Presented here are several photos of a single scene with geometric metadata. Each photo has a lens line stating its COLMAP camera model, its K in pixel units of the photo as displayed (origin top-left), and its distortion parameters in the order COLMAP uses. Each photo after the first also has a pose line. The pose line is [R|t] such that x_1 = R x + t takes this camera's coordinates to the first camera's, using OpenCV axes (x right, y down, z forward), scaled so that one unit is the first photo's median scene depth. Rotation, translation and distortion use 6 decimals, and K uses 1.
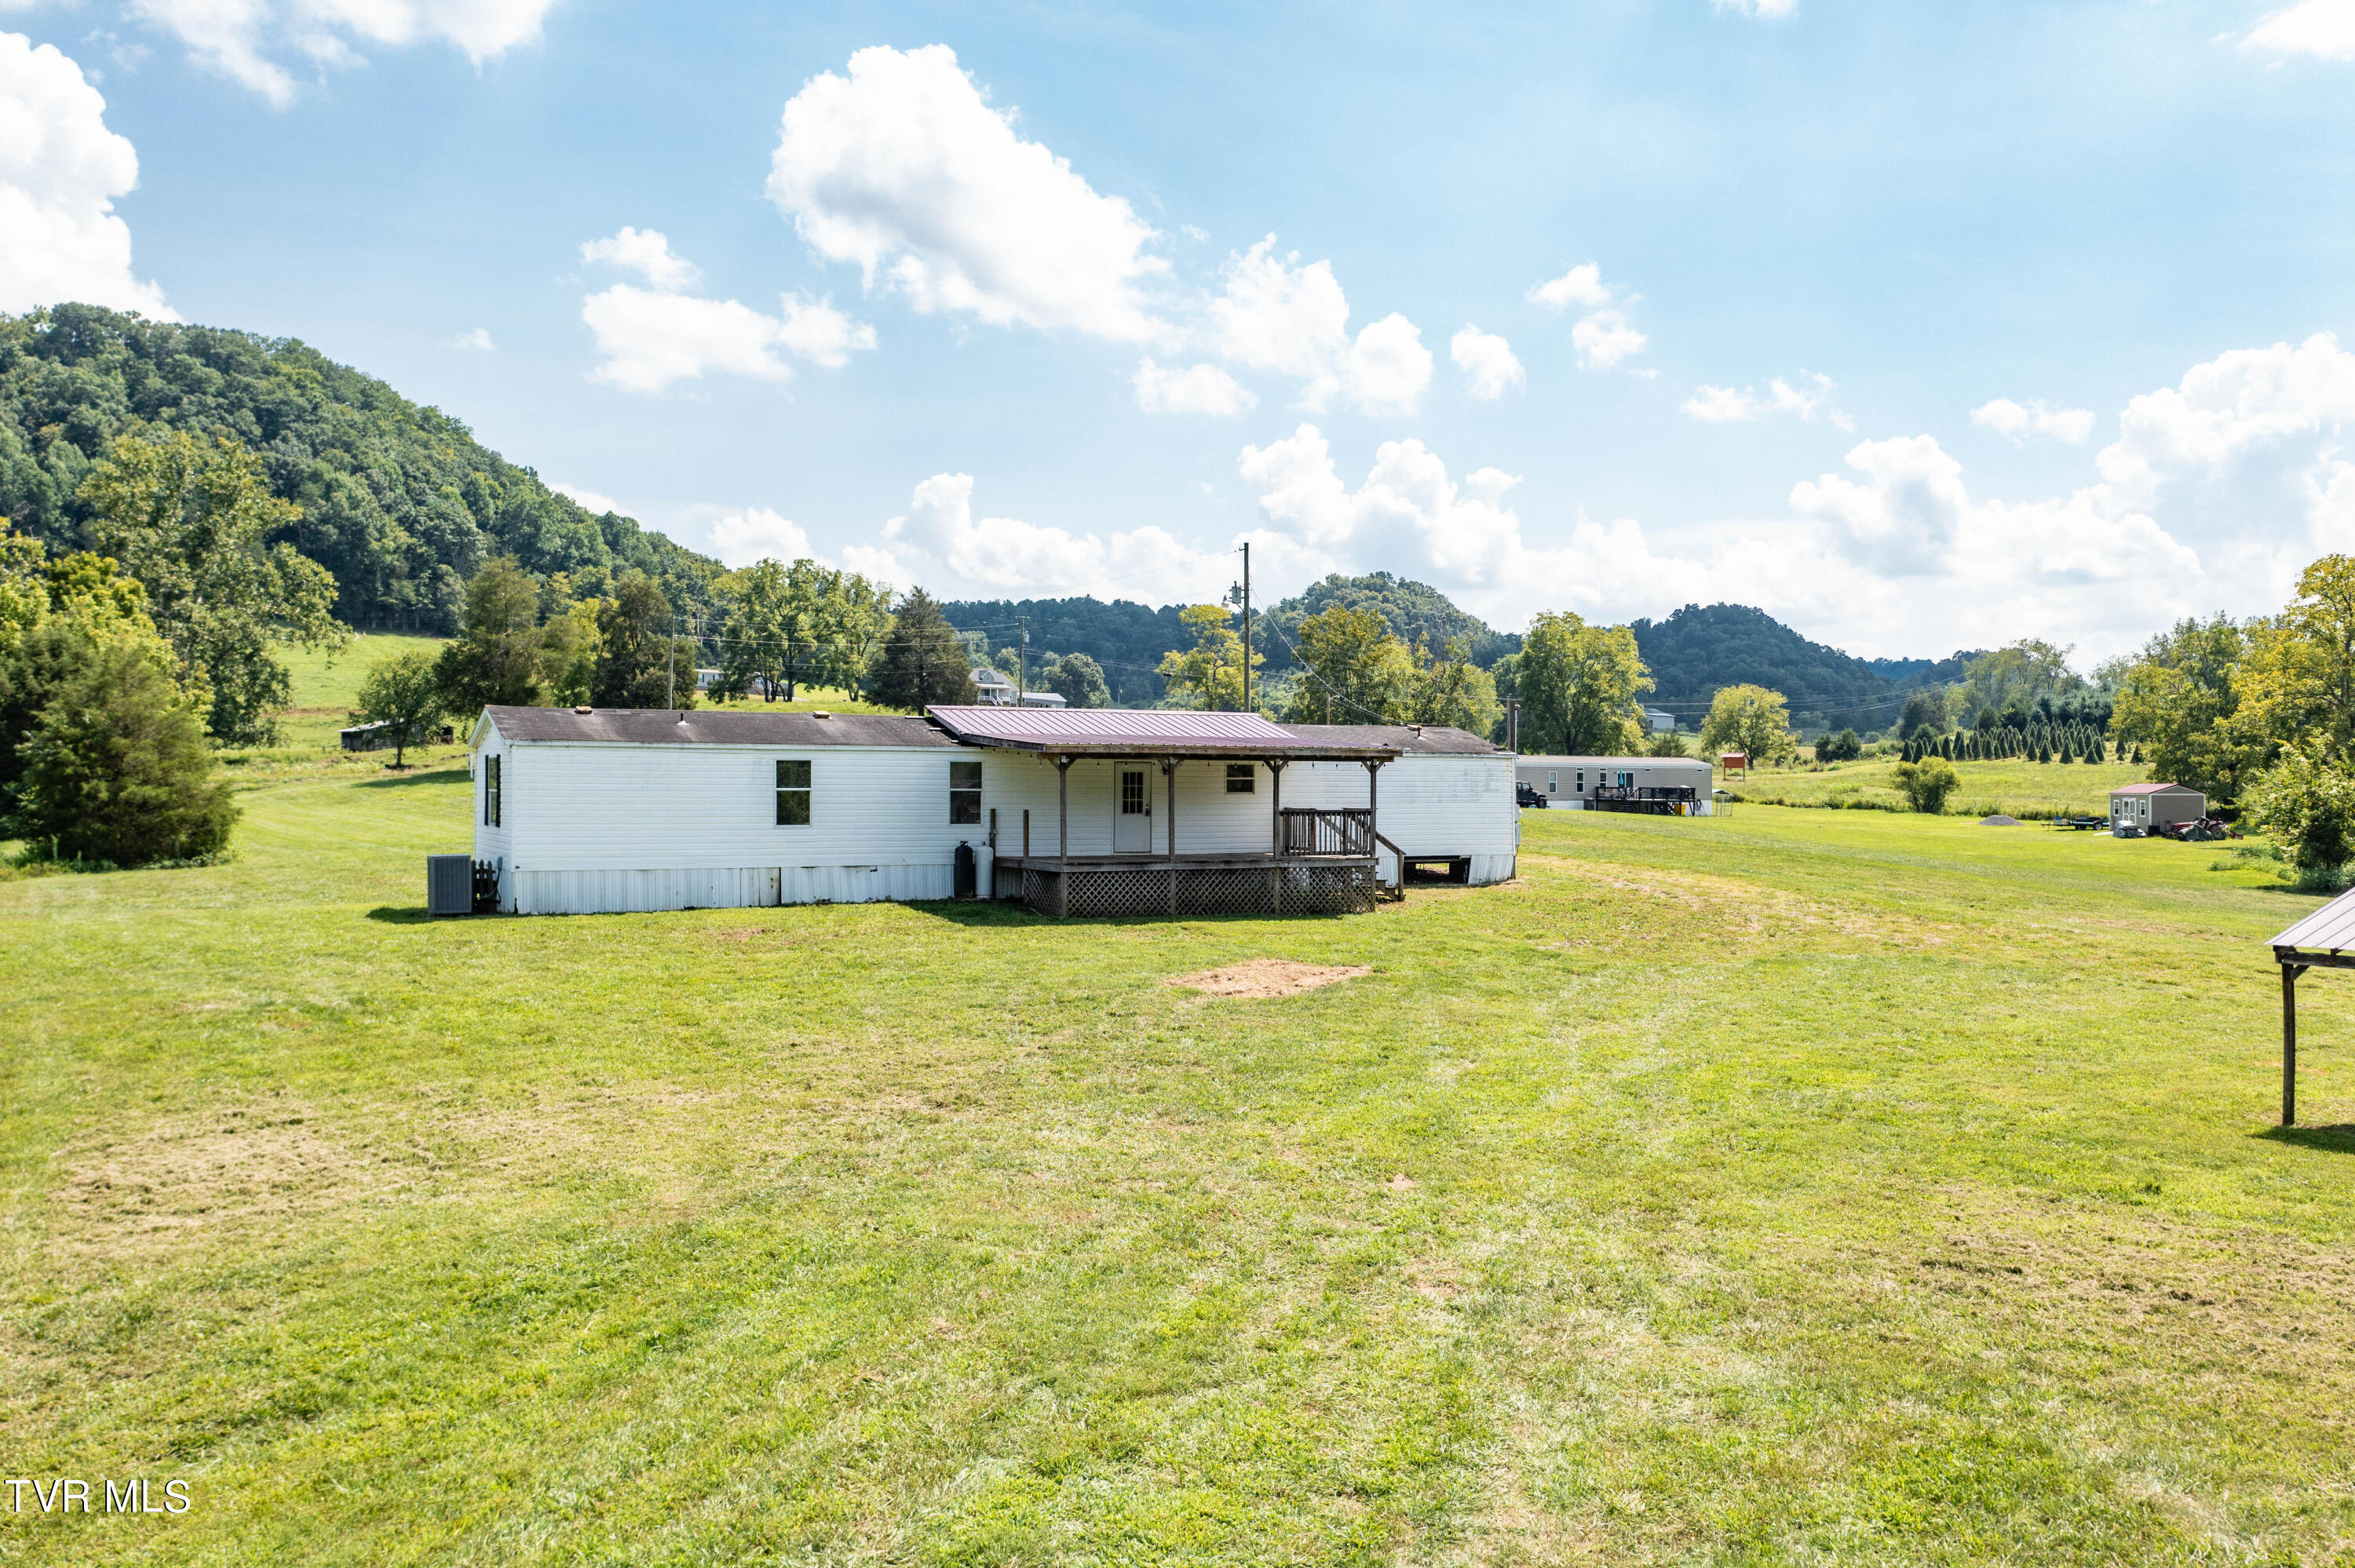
lens RADIAL K [[1870.8, 0, 1216.1], [0, 1870.8, 710.2], [0, 0, 1]] dist [-0.002652, 0.012585]
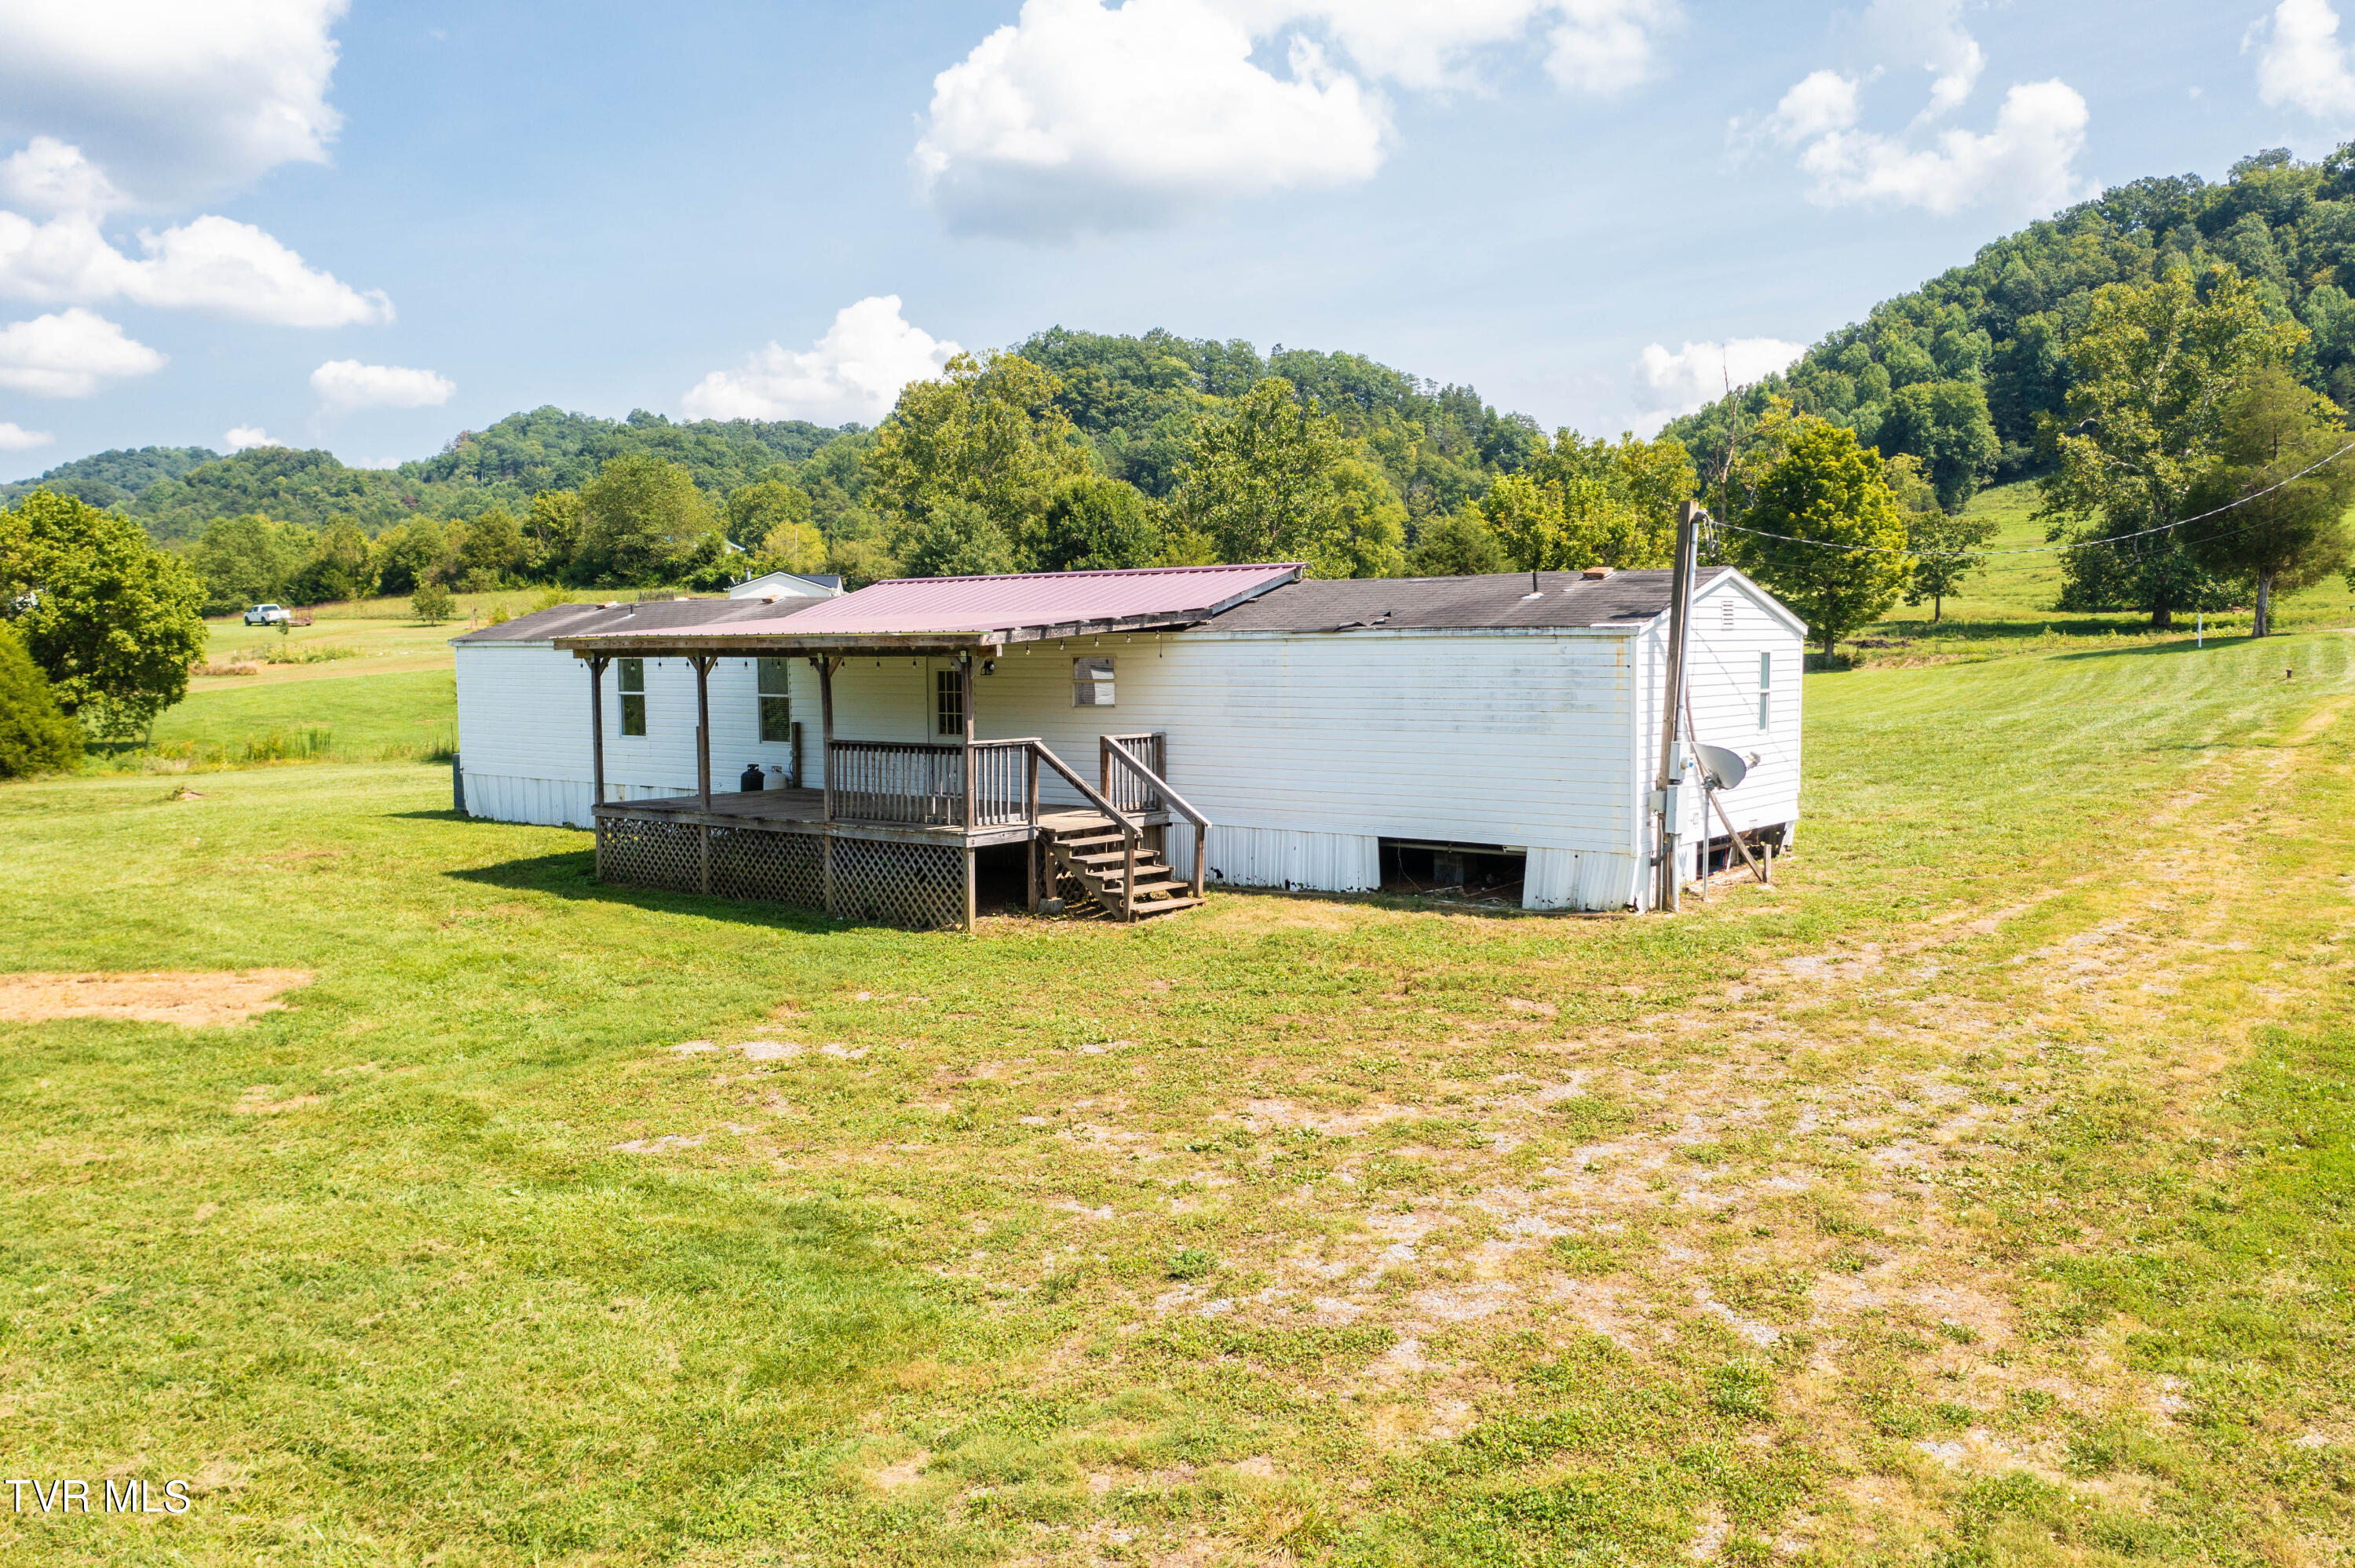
lens RADIAL K [[1870.8, 0, 1177.9], [0, 1870.8, 783.3], [0, 0, 1]] dist [-0.002652, 0.012585]
pose [[0.376360, 0.062927, -0.924334, 0.053885], [0.042971, 0.995431, 0.085264, 0.001801], [0.925476, -0.071809, 0.371937, 0.075061]]
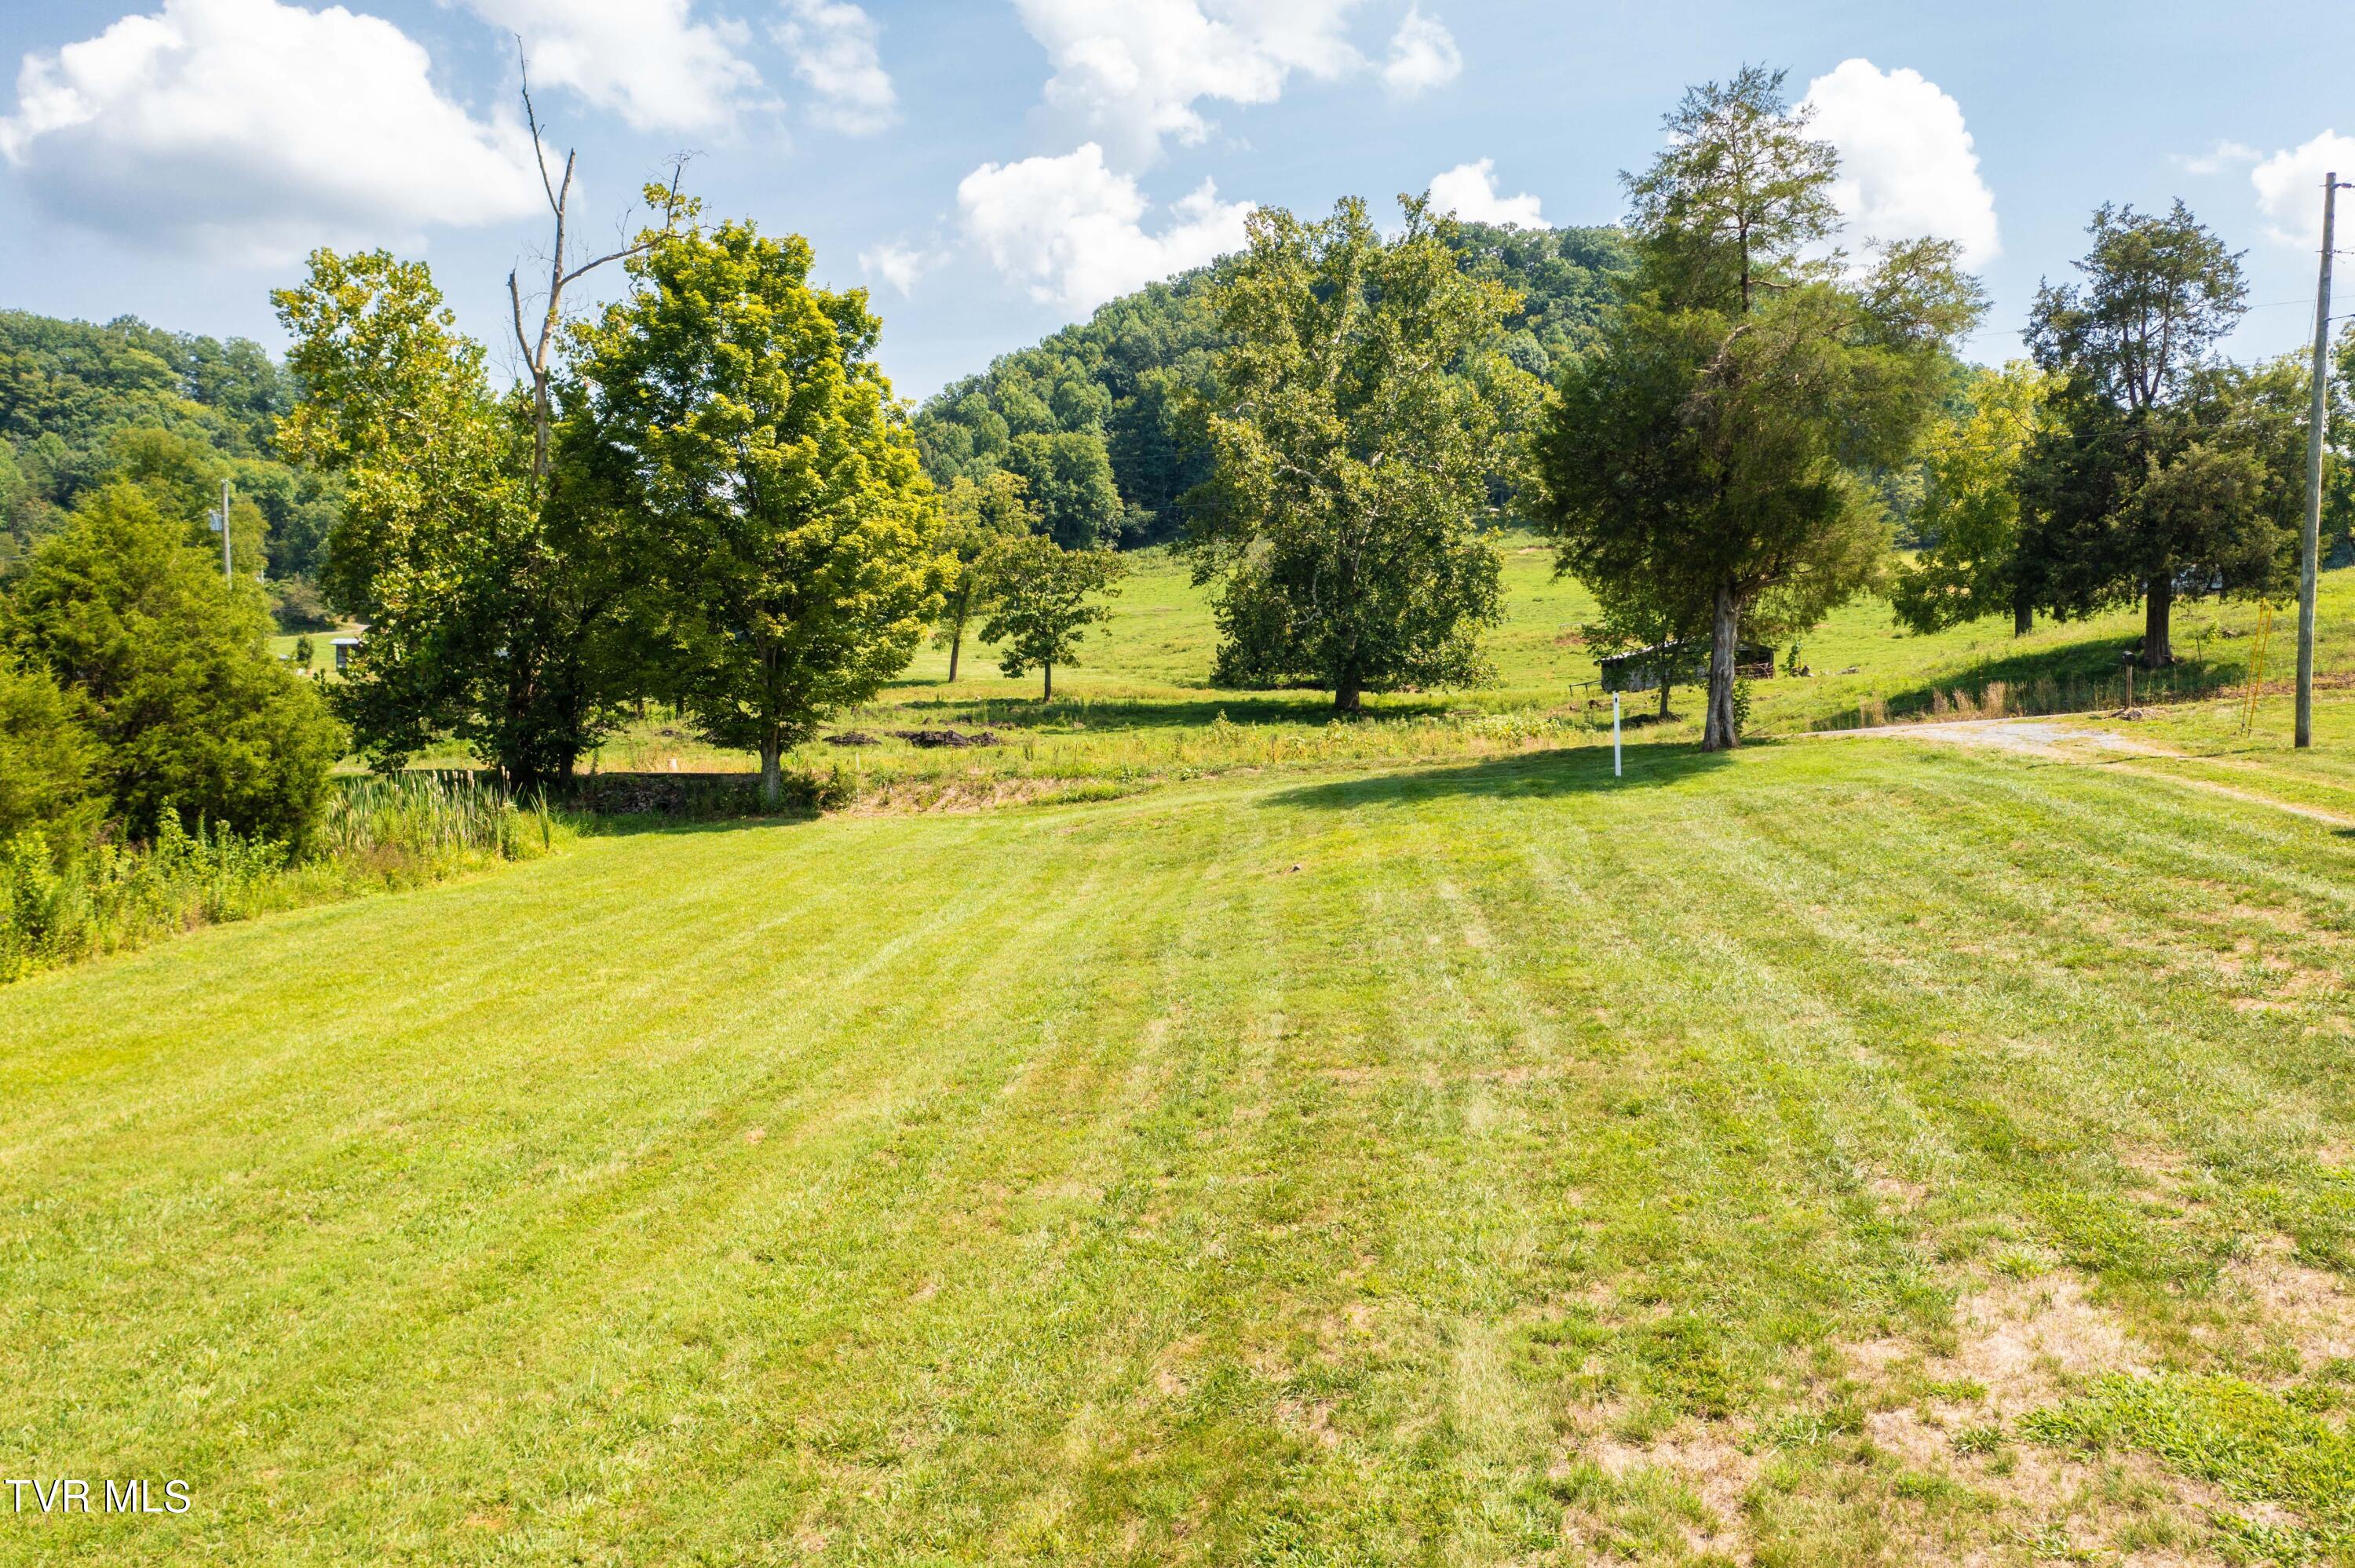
lens RADIAL K [[1870.8, 0, 1175.7], [0, 1870.8, 781.2], [0, 0, 1]] dist [-0.002652, 0.012585]
pose [[0.734880, 0.019965, -0.677903, -0.065075], [0.028708, 0.997755, 0.060506, 0.004304], [0.677589, -0.063925, 0.732657, 0.195651]]
